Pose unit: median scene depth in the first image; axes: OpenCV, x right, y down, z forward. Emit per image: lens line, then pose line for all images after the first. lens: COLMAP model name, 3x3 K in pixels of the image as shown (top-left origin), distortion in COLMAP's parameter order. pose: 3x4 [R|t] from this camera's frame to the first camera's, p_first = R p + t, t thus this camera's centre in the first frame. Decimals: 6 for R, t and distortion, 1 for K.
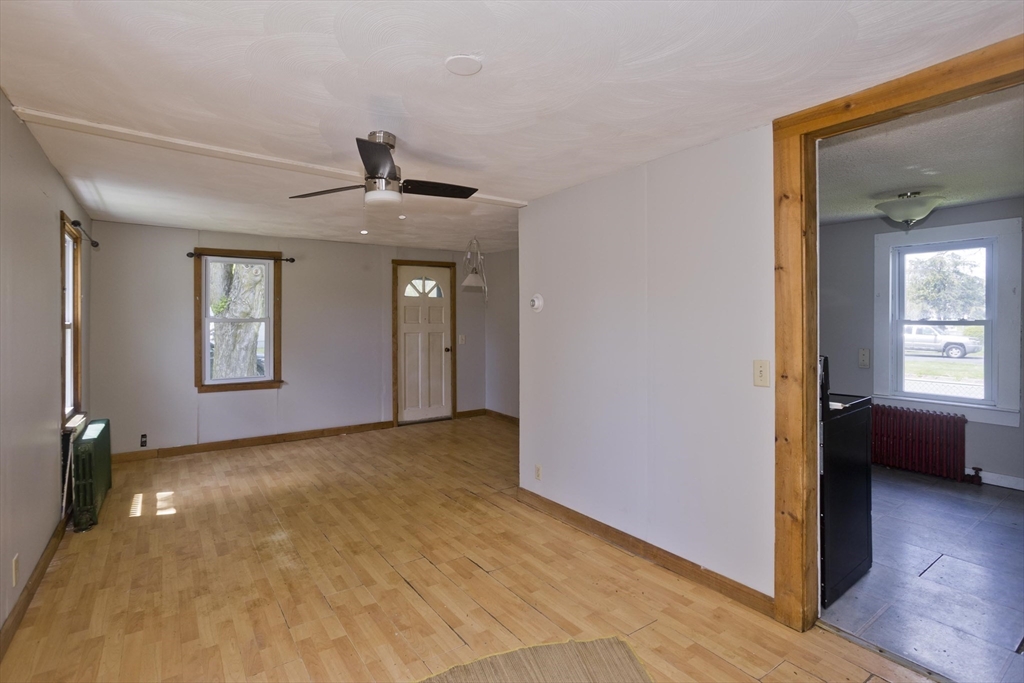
lens RADIAL K [[506.7, 0, 513.3], [0, 506.7, 316.8], [0, 0, 1]] dist [-0.052716, 0.032185]
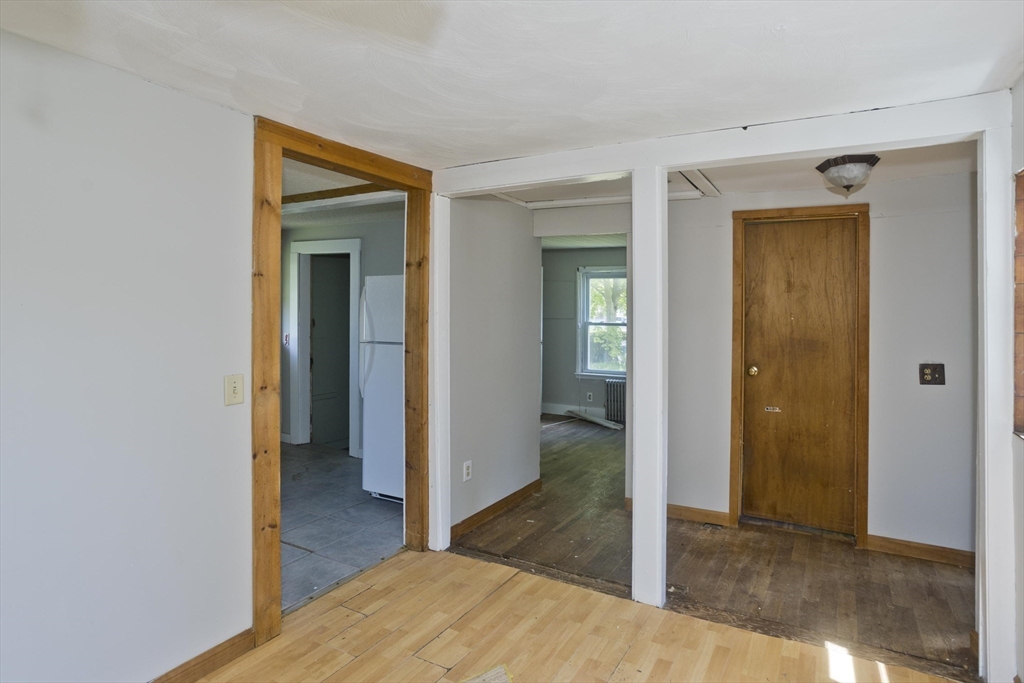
lens RADIAL K [[524.6, 0, 580.6], [0, 524.6, 313.4], [0, 0, 1]] dist [-0.060288, 0.037458]
pose [[-0.482910, 0.000350, 0.875670, -0.348688], [-0.014860, 0.999853, -0.008595, -0.013558], [-0.875544, -0.017163, -0.482833, 0.528253]]
